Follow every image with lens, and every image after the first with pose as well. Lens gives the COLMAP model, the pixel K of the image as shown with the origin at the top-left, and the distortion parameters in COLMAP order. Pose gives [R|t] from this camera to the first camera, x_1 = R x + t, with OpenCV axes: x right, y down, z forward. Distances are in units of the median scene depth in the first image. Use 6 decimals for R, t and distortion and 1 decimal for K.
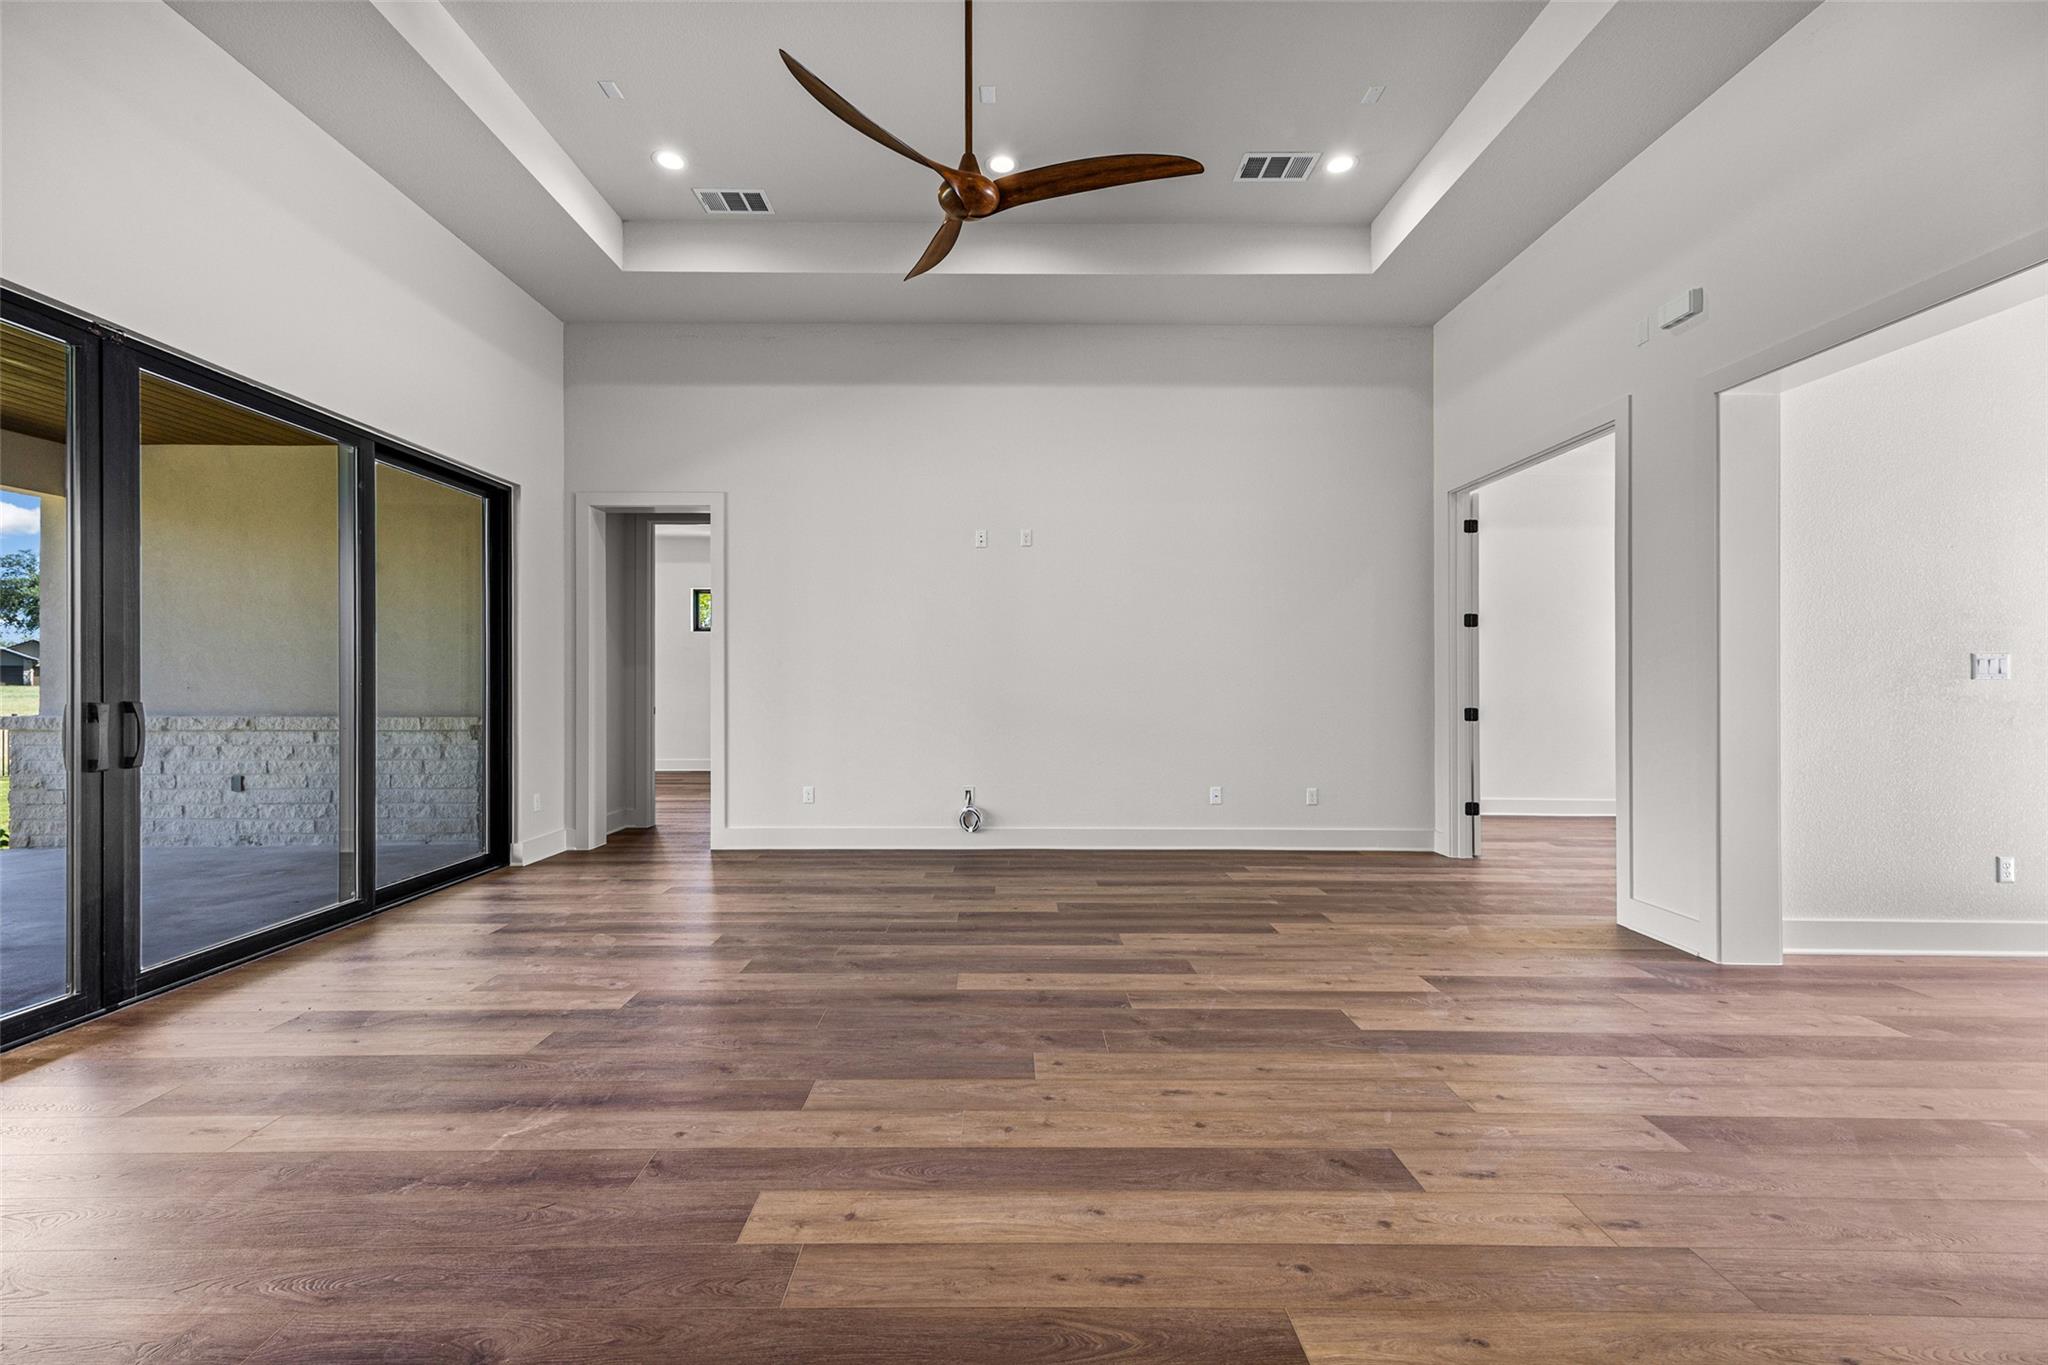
lens RADIAL K [[848.3, 0, 998.3], [0, 848.3, 681.5], [0, 0, 1]] dist [0.012828, -0.000235]
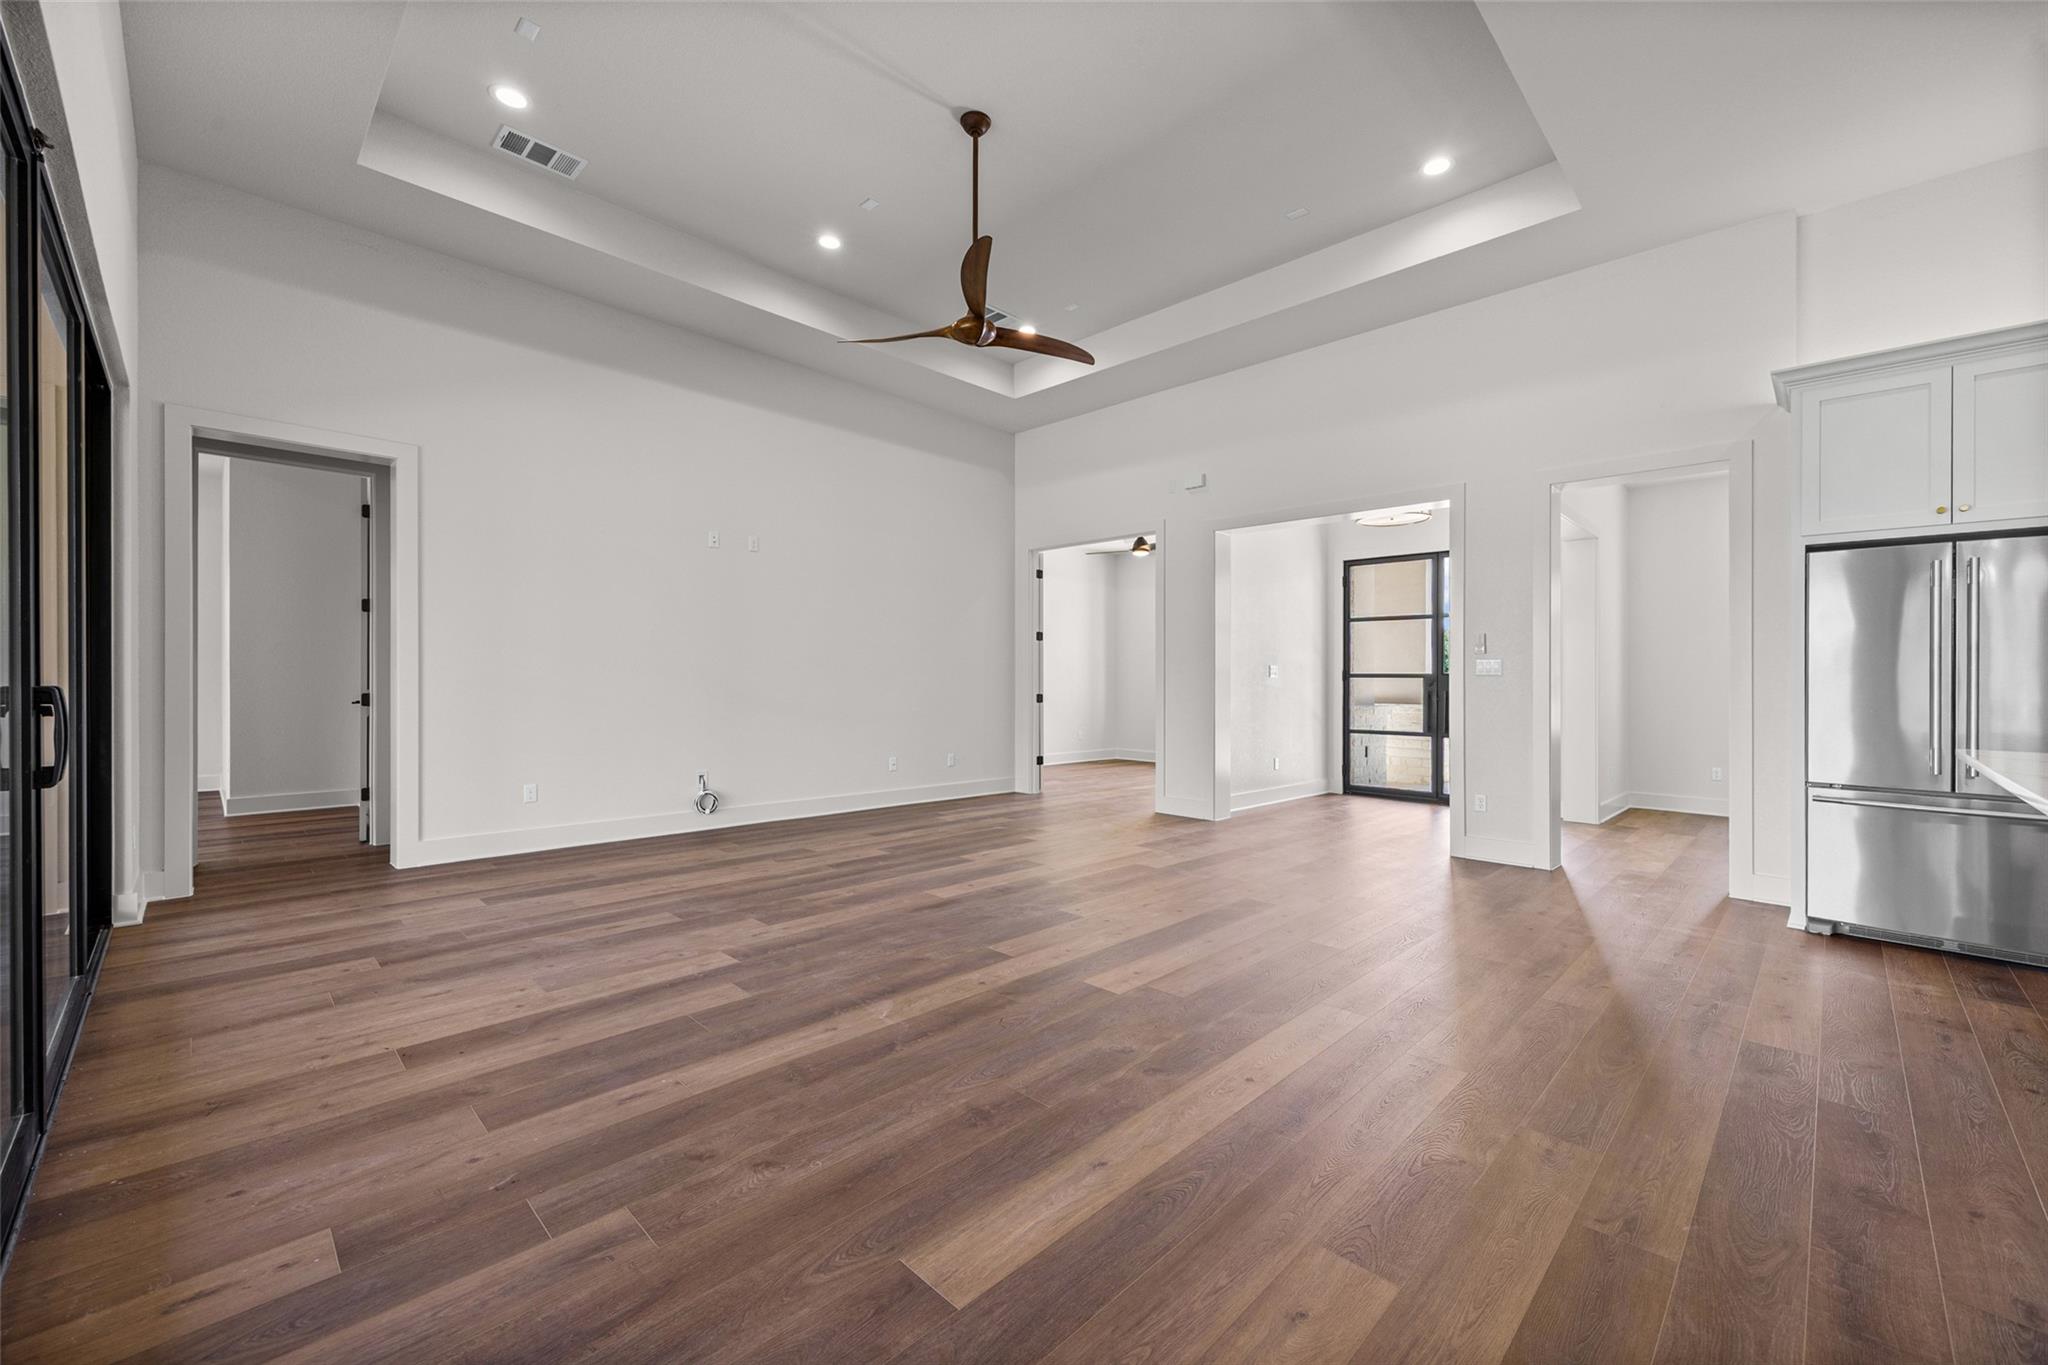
lens RADIAL K [[822.0, 0, 1024.0], [0, 822.0, 682.5], [0, 0, 1]] dist [0.002222, 0.000203]
pose [[0.704029, 0.003706, 0.710162, -0.782085], [-0.008239, 0.999962, 0.002950, 0.008934], [-0.710124, -0.007928, 0.704032, -0.018656]]
